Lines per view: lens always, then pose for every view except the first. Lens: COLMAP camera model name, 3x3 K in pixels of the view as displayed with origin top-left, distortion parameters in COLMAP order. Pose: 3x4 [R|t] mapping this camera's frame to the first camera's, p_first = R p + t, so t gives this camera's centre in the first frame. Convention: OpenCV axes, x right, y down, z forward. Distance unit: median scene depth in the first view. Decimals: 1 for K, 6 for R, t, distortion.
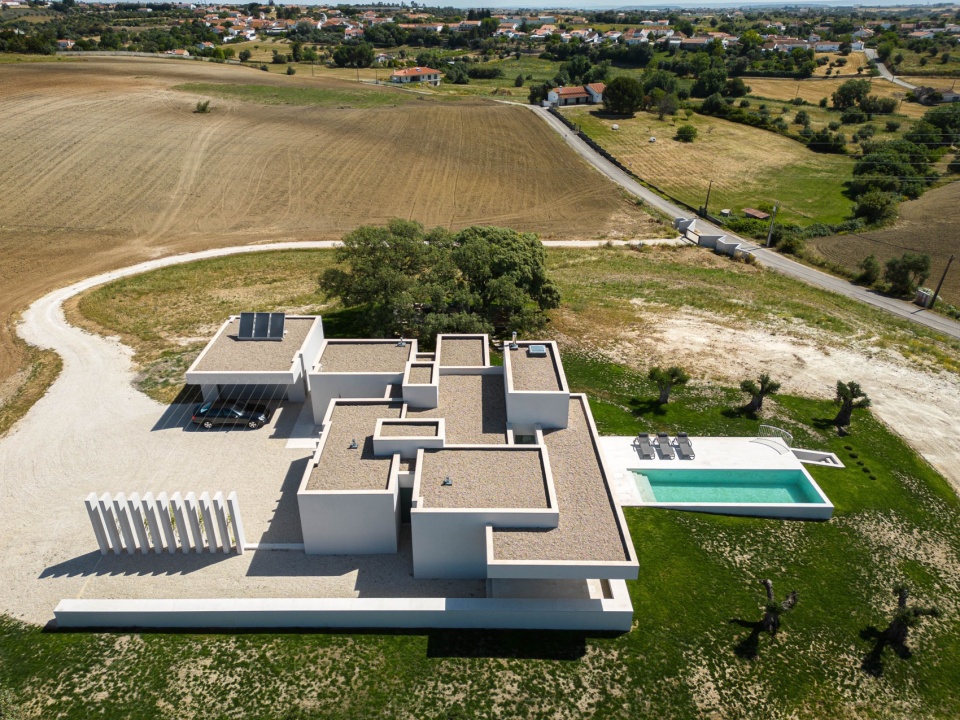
lens RADIAL K [[682.7, 0, 480.0], [0, 682.7, 360.0], [0, 0, 1]] dist [0.135371, -0.146631]
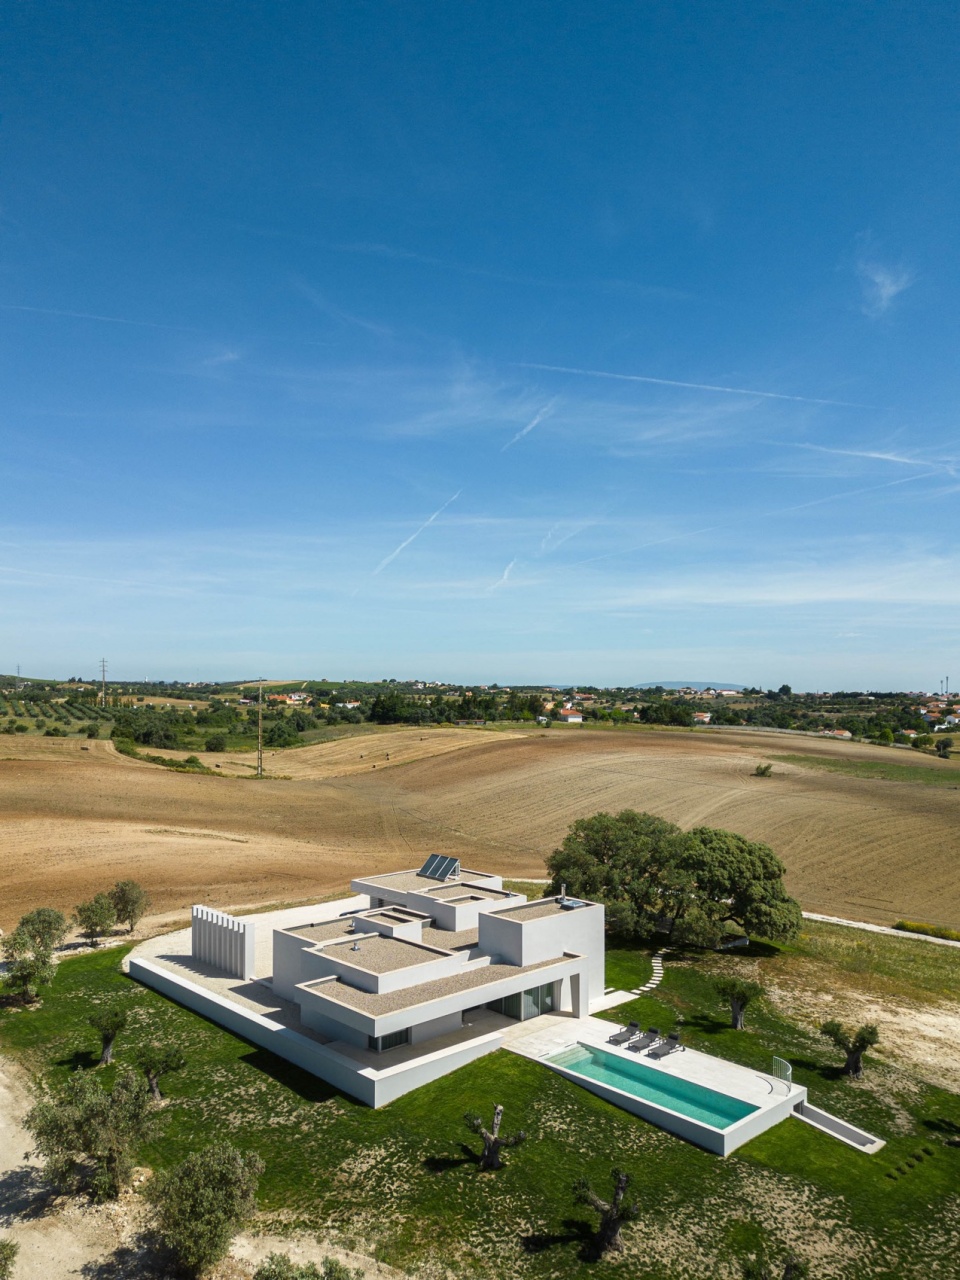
lens RADIAL K [[910.3, 0, 480.0], [0, 910.3, 640.0], [0, 0, 1]] dist [0.135371, -0.146631]
pose [[0.696835, -0.040653, -0.716078, 0.665538], [-0.324186, 0.872733, -0.365021, 0.124091], [0.639785, 0.486502, 0.594972, -0.010173]]
